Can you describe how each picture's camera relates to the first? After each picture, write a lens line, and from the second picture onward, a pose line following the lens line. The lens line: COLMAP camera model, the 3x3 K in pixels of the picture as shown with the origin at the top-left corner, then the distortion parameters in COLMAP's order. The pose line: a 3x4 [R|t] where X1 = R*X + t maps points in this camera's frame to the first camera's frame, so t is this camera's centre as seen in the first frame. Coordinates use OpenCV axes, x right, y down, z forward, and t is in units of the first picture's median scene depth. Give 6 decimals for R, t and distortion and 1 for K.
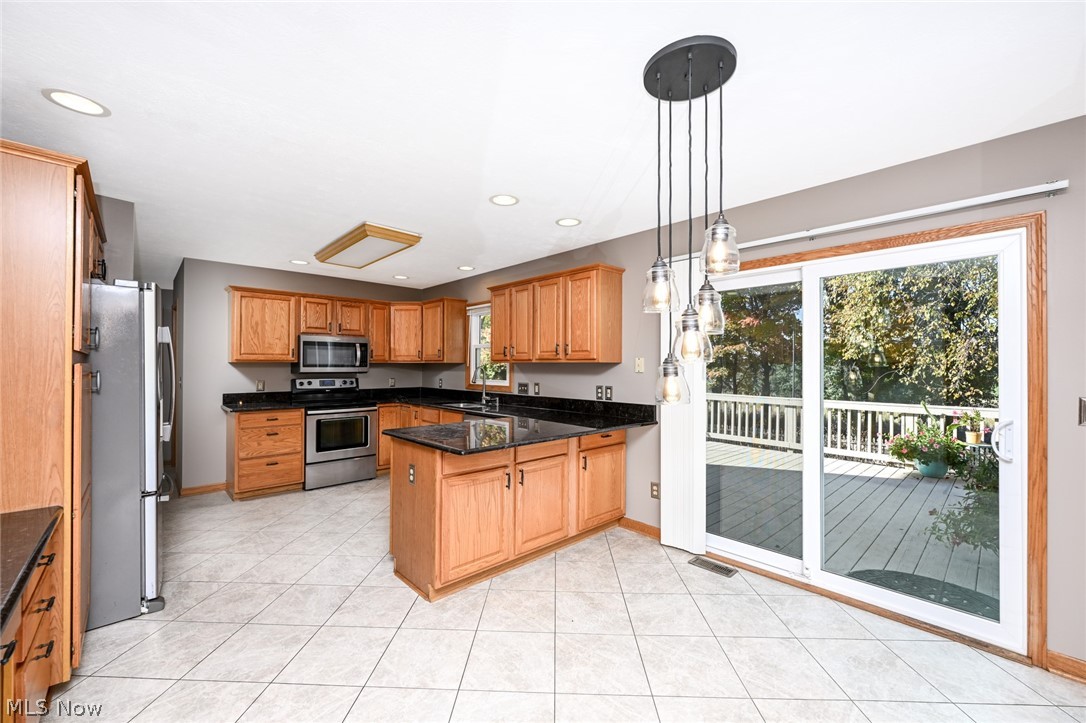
lens RADIAL K [[432.4, 0, 543.0], [0, 432.4, 361.5], [0, 0, 1]] dist [-0.000995, -0.000060]
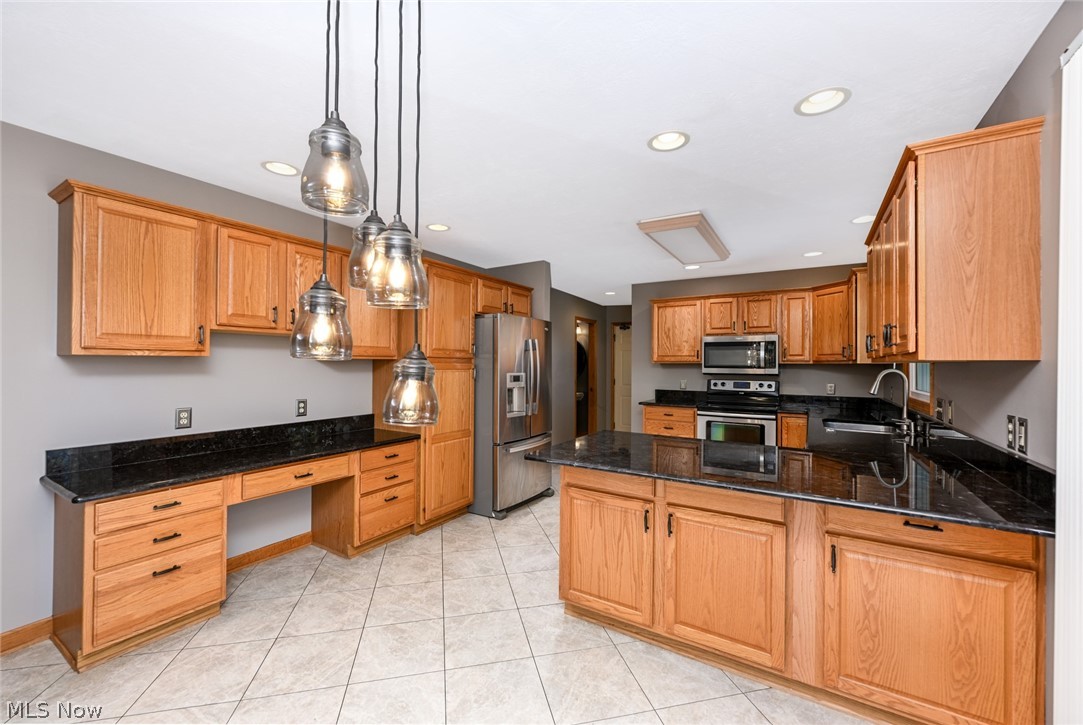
lens RADIAL K [[435.2, 0, 541.5], [0, 435.2, 362.5], [0, 0, 1]] dist [0.000964, 0.000026]
pose [[0.259947, -0.005007, -0.965610, 0.324921], [0.000746, 0.999987, -0.004984, 0.005011], [0.965622, 0.000575, 0.259948, 0.347126]]
